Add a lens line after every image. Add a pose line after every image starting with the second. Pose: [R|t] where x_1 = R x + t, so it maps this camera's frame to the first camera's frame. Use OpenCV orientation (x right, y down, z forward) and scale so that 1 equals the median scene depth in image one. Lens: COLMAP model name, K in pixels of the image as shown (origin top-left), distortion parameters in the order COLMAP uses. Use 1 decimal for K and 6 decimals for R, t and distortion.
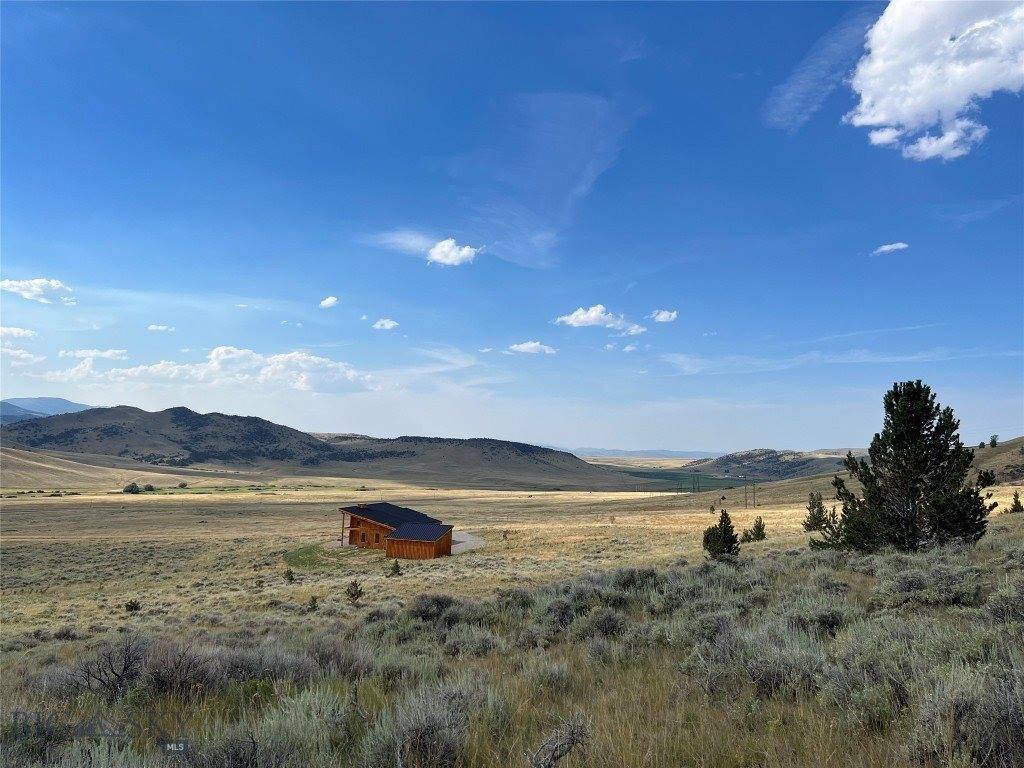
lens RADIAL K [[733.2, 0, 512.0], [0, 733.2, 384.0], [0, 0, 1]] dist [-0.008855, -0.011004]
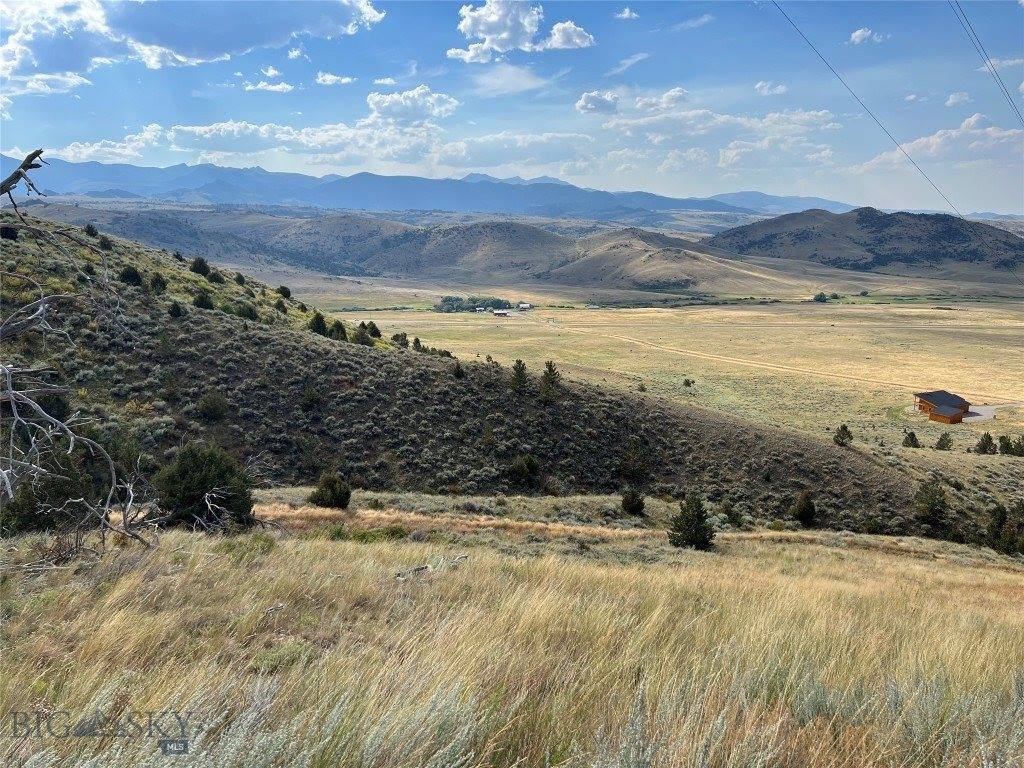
lens RADIAL K [[819.7, 0, 498.3], [0, 819.7, 383.8], [0, 0, 1]] dist [0.093388, -0.123502]
pose [[0.668427, 0.131464, -0.732068, 0.101227], [0.089739, 0.962811, 0.254838, -0.082956], [0.738345, -0.236035, 0.631771, -0.202449]]
